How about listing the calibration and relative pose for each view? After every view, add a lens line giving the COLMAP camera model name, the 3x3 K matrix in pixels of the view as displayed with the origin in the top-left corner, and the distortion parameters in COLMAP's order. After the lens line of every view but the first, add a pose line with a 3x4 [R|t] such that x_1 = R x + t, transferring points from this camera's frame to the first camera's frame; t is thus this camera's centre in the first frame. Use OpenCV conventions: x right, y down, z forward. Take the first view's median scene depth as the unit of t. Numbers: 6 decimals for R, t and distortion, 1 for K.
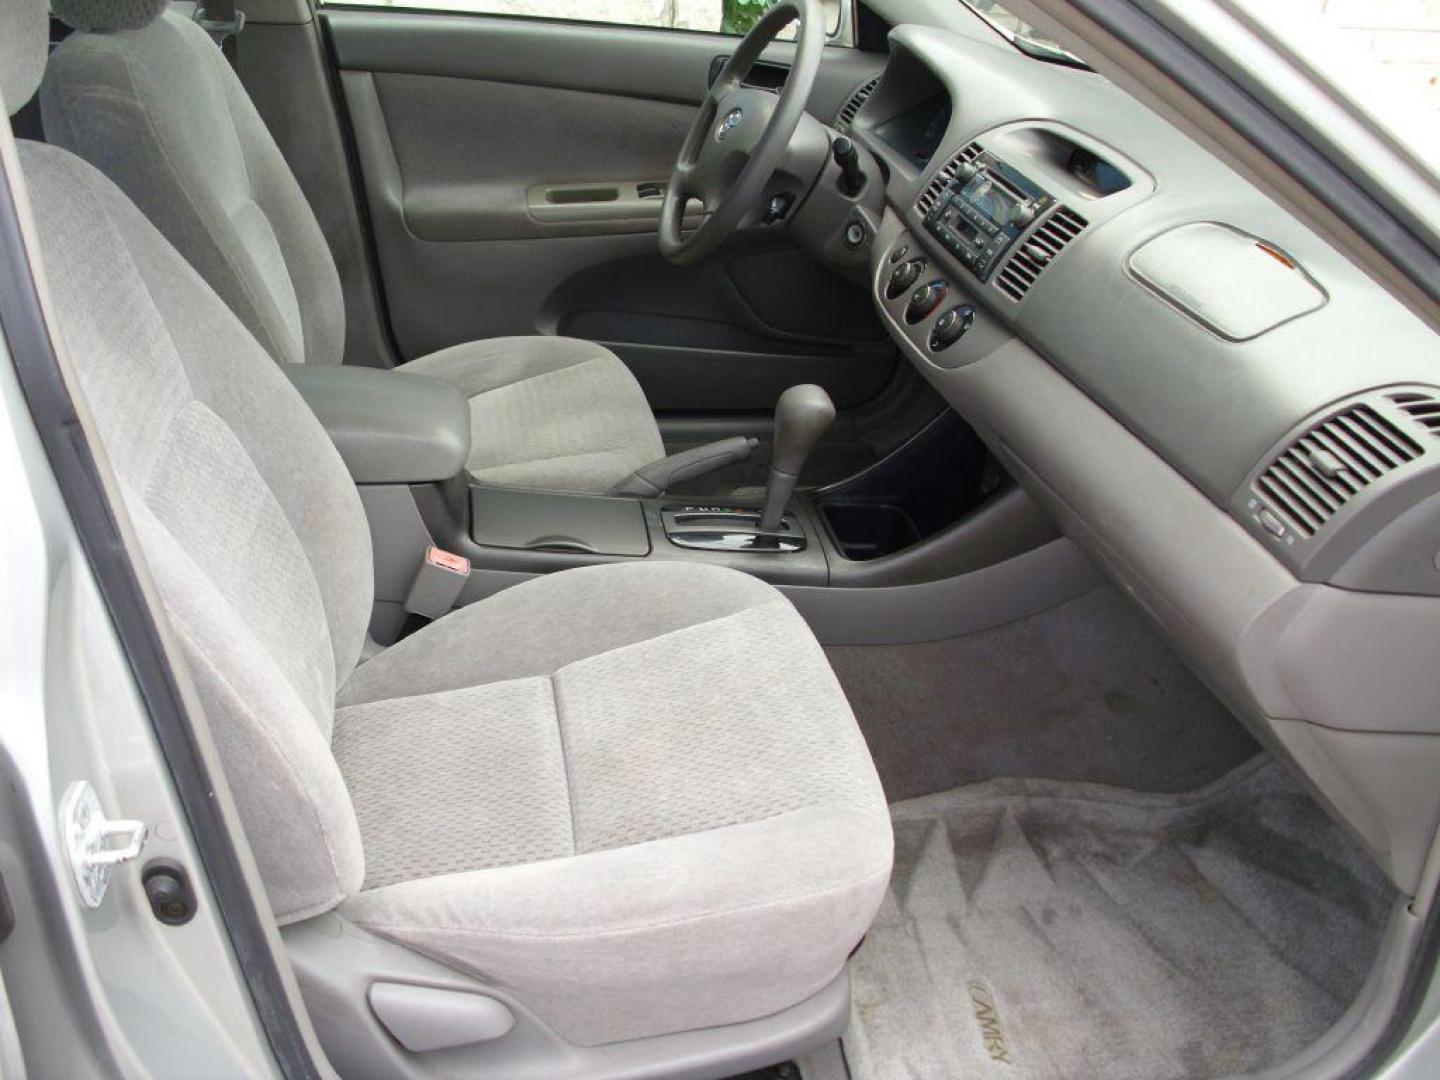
lens RADIAL K [[1499.5, 0, 726.0], [0, 1499.5, 512.2], [0, 0, 1]] dist [-0.287009, 0.359065]
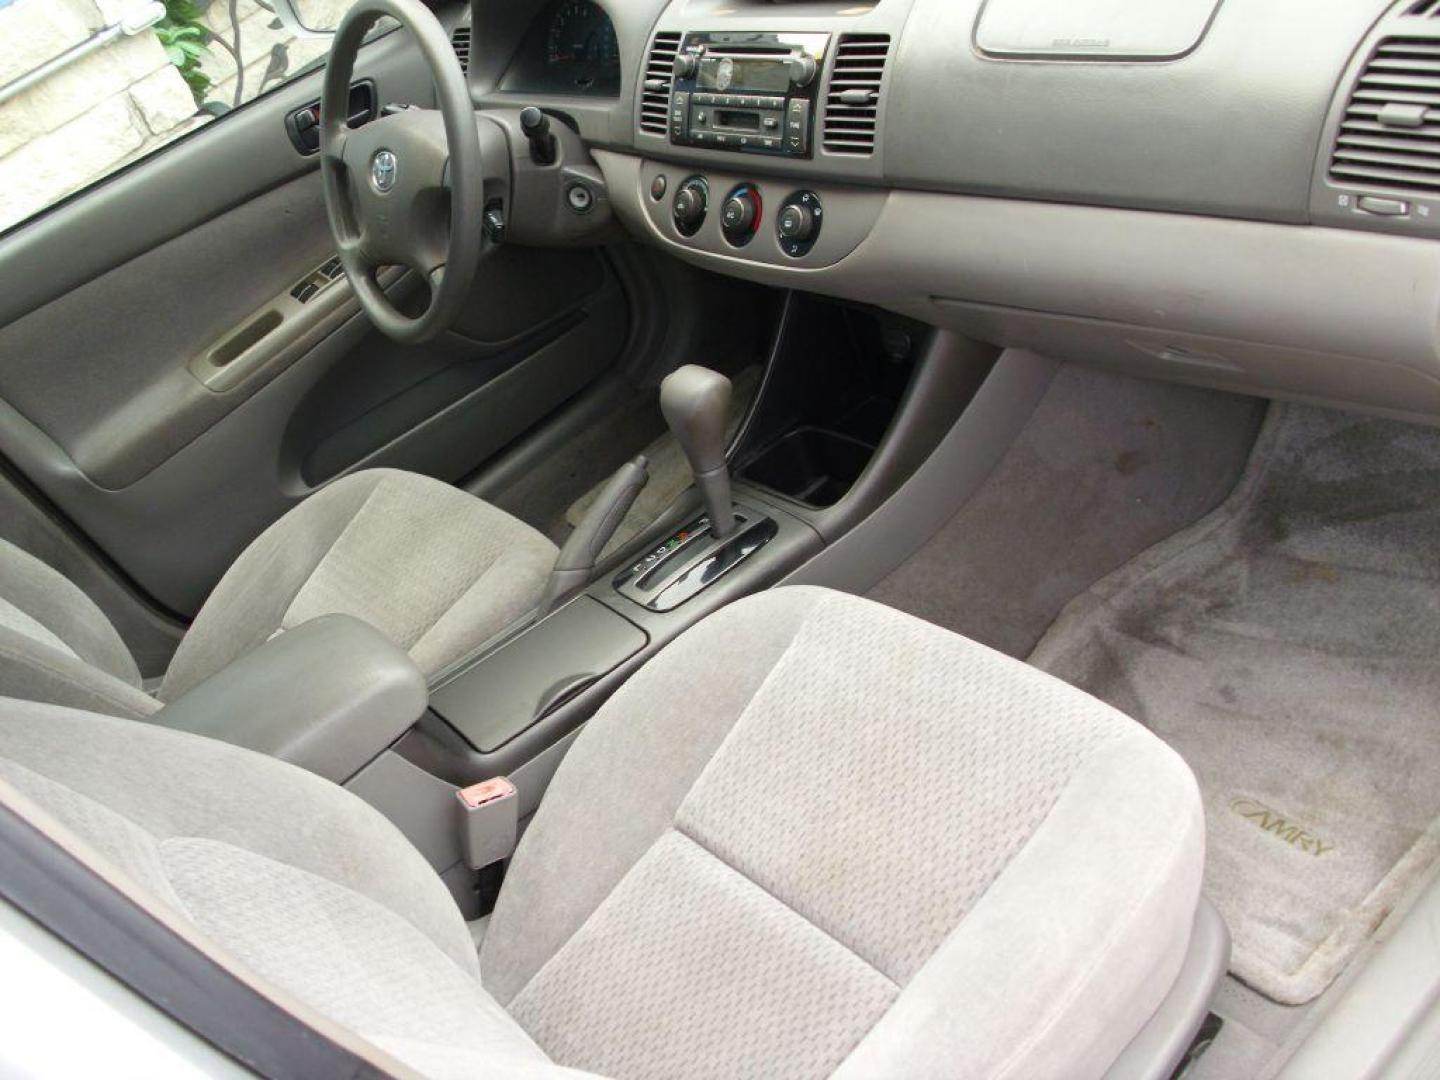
lens RADIAL K [[1499.5, 0, 726.0], [0, 1499.5, 512.2], [0, 0, 1]] dist [-0.287009, 0.359065]
pose [[0.788768, -0.581403, 0.199540, -0.149807], [0.566734, 0.813549, 0.130191, -0.120970], [-0.238029, 0.010396, 0.971202, 0.165034]]
